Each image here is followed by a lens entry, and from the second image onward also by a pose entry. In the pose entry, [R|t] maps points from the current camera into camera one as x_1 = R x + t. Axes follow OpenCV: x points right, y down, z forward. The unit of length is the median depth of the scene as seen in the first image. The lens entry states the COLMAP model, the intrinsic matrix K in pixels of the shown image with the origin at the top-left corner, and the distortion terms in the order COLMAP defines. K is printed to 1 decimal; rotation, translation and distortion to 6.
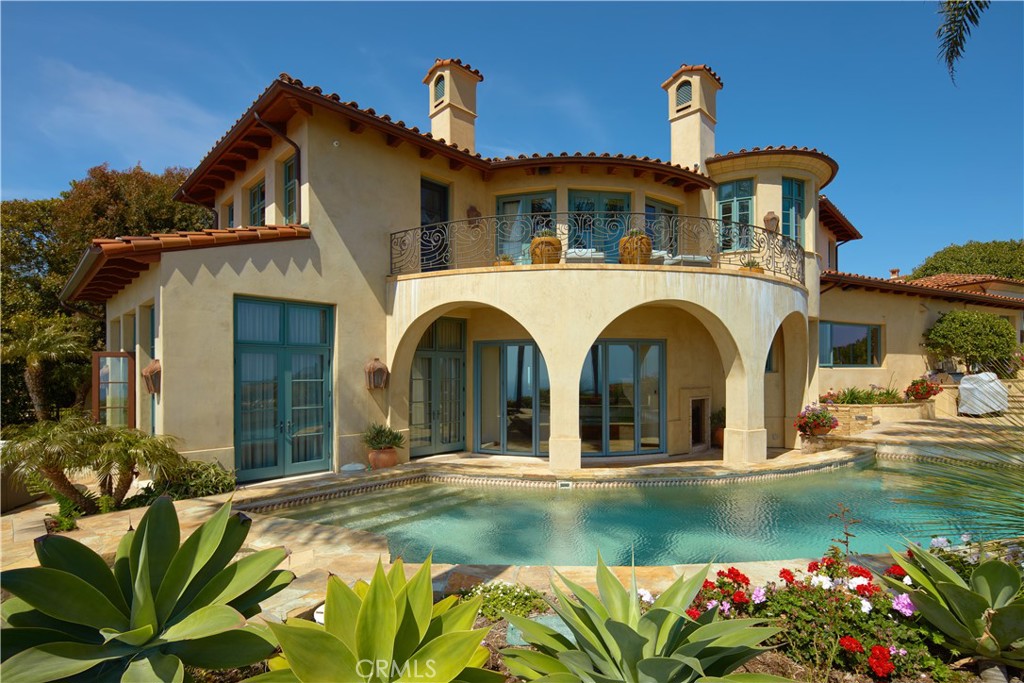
lens RADIAL K [[497.8, 0, 511.9], [0, 497.8, 379.7], [0, 0, 1]] dist [0.001078, -0.000463]
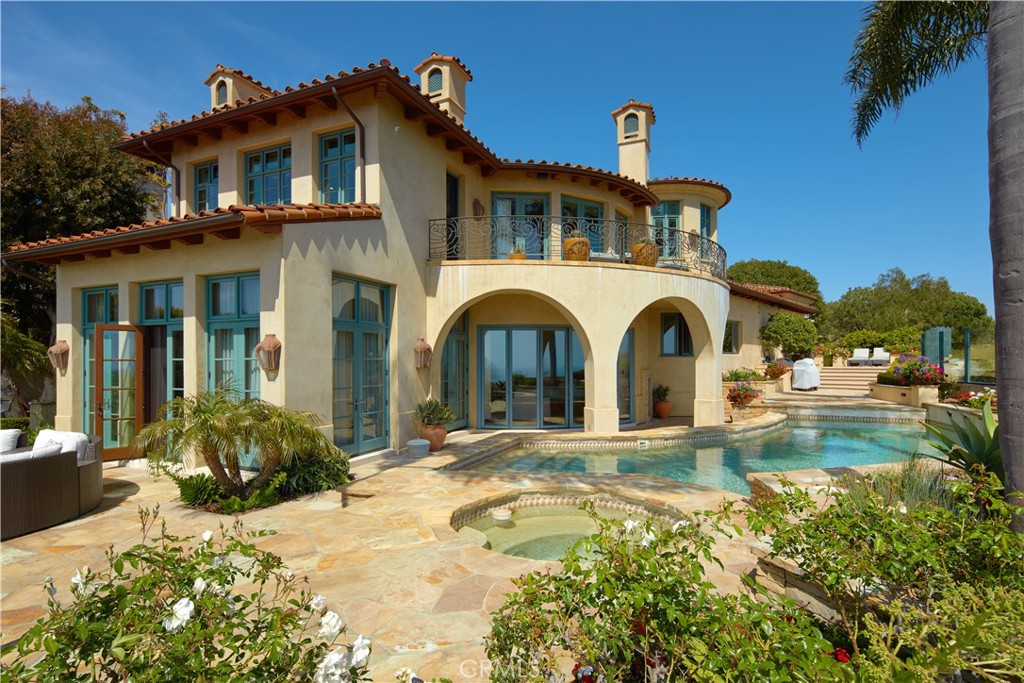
lens RADIAL K [[498.0, 0, 512.0], [0, 498.0, 364.6], [0, 0, 1]] dist [-0.000342, 0.000119]
pose [[0.941523, 0.003675, 0.336930, -0.444373], [-0.002438, 0.999989, -0.004094, 0.014997], [-0.336941, 0.003034, 0.941521, -0.042728]]
